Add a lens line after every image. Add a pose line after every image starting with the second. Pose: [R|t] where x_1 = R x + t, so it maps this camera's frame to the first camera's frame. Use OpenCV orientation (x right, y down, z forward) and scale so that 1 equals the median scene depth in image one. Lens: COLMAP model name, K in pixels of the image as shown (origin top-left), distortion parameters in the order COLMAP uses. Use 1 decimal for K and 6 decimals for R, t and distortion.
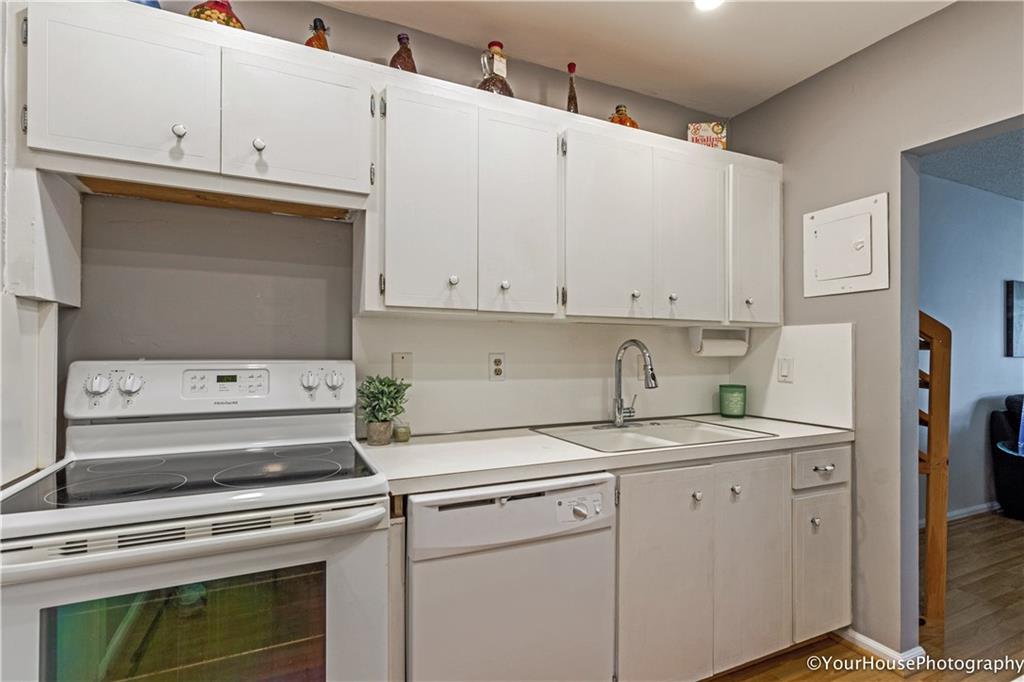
lens RADIAL K [[484.7, 0, 512.0], [0, 484.7, 336.9], [0, 0, 1]] dist [-0.000395, -0.000033]
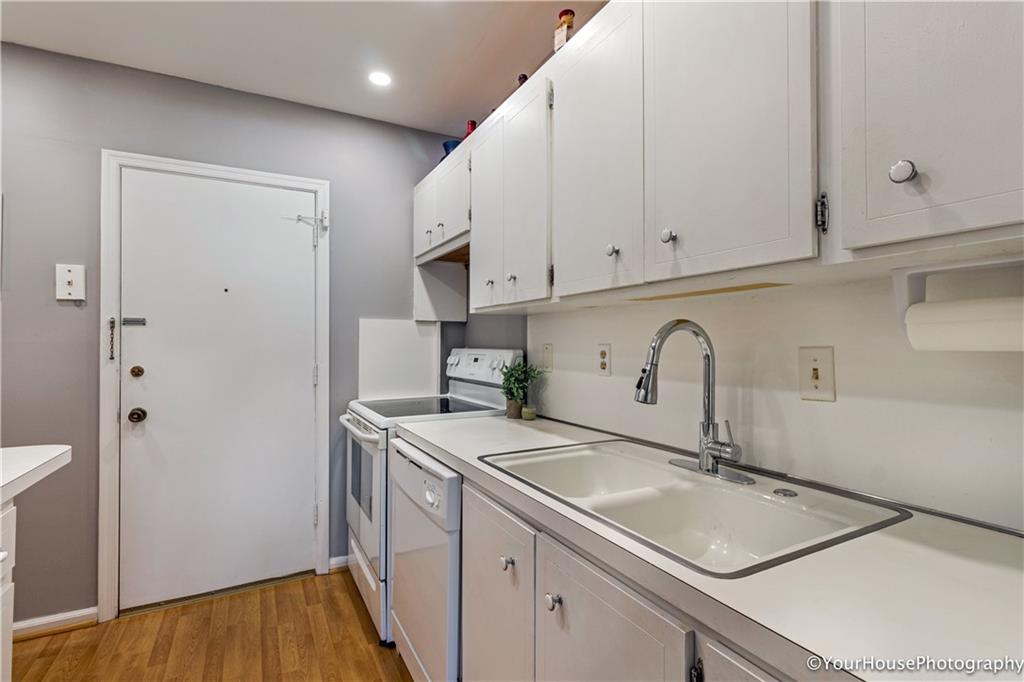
lens RADIAL K [[484.7, 0, 512.0], [0, 484.7, 336.9], [0, 0, 1]] dist [-0.000395, -0.000033]
pose [[0.071582, -0.019087, -0.997252, 0.847258], [0.032620, 0.999327, -0.016785, 0.030523], [0.996901, -0.031329, 0.072156, 0.788724]]
